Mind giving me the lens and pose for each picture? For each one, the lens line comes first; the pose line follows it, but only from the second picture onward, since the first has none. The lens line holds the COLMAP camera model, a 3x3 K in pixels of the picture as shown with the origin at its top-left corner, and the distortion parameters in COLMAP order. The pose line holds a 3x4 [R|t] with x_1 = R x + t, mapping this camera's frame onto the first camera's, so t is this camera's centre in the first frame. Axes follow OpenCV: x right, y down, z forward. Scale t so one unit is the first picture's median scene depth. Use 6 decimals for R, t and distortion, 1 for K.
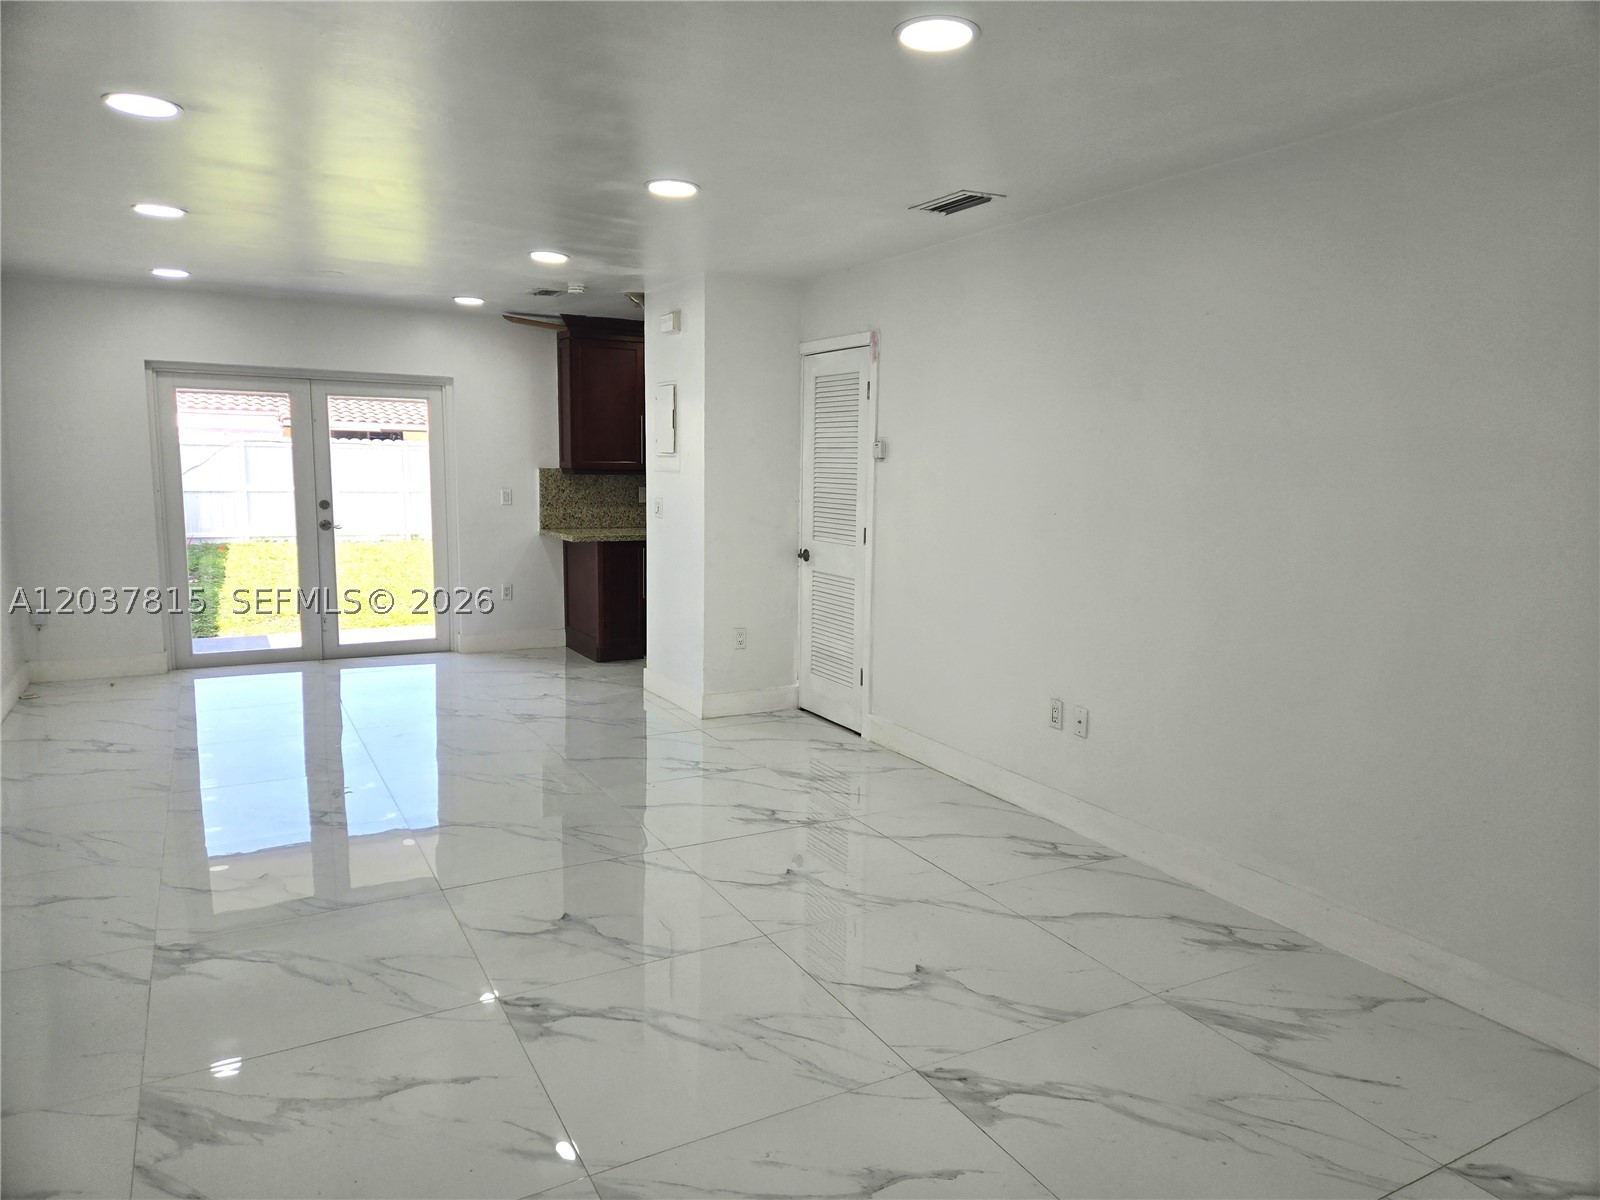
lens RADIAL K [[1075.4, 0, 828.0], [0, 1075.4, 592.6], [0, 0, 1]] dist [0.069542, -0.071608]
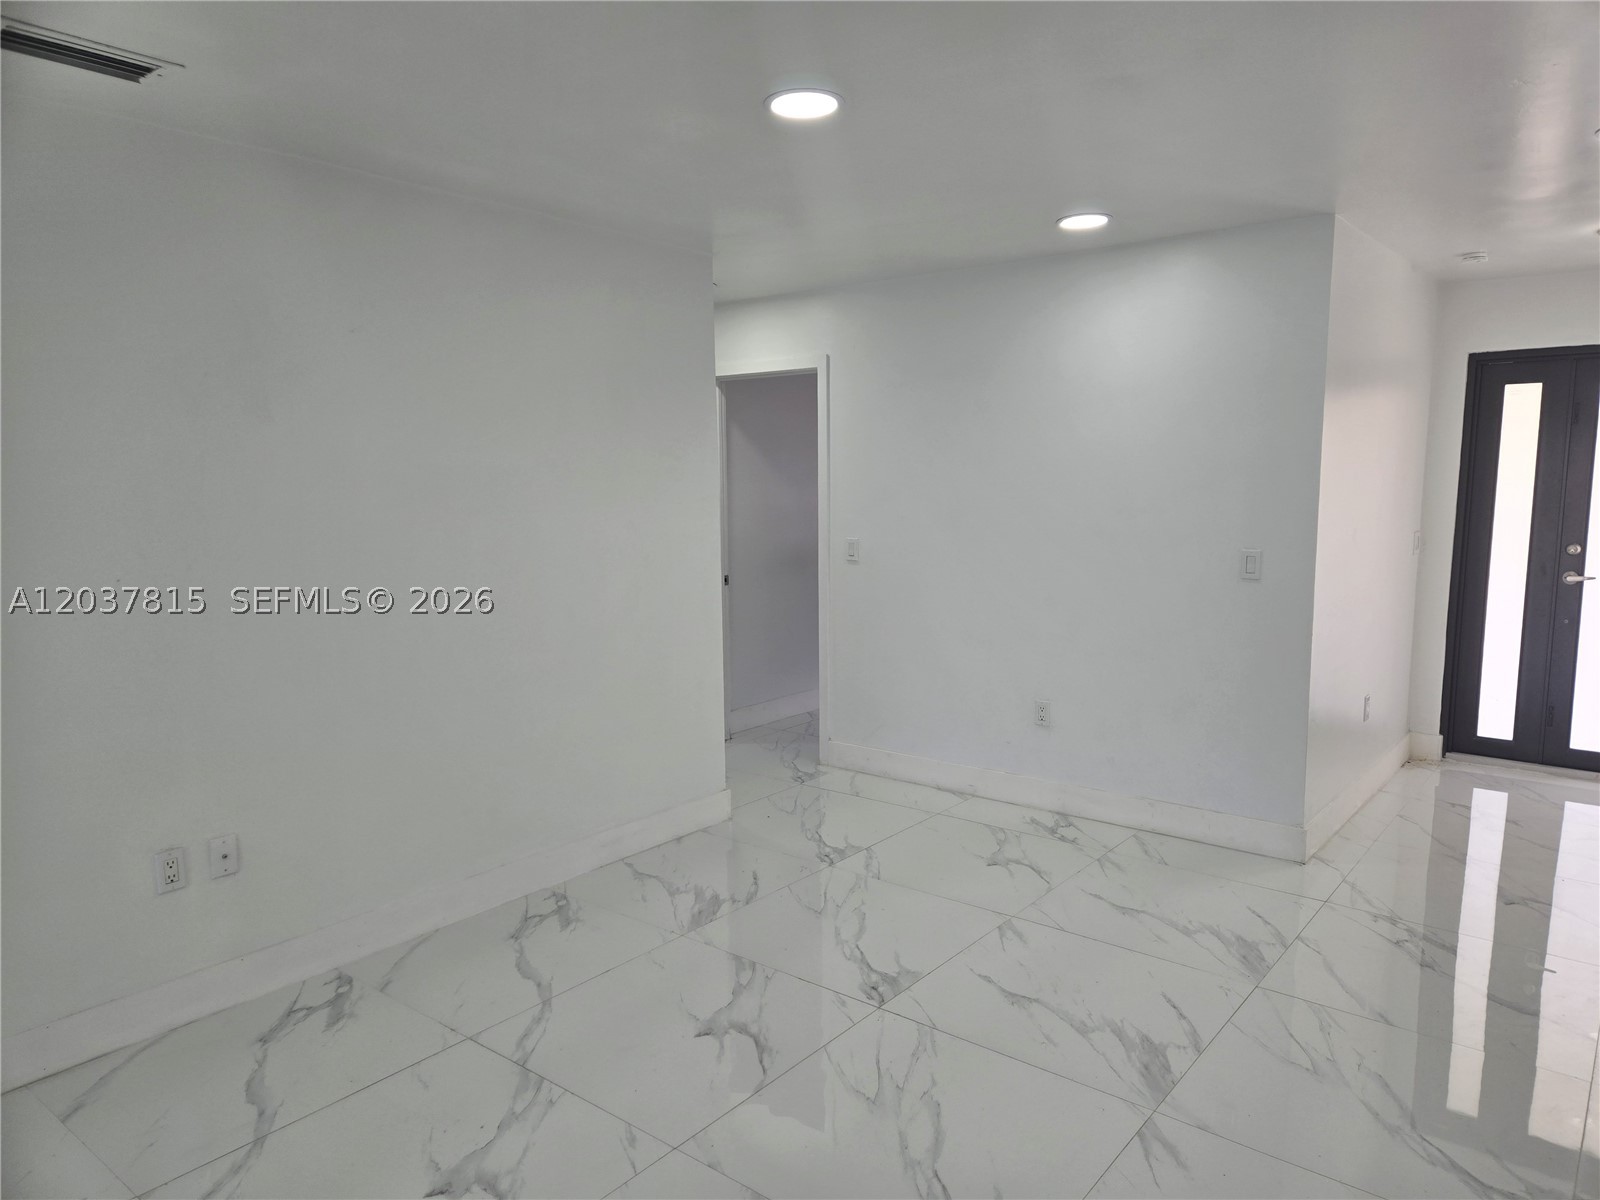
lens RADIAL K [[1069.3, 0, 815.8], [0, 1069.3, 598.3], [0, 0, 1]] dist [0.075668, -0.062856]
pose [[-0.375520, -0.121104, 0.918868, -0.731715], [0.118909, 0.976937, 0.177353, -0.170978], [-0.919155, 0.175861, -0.352459, 1.108053]]
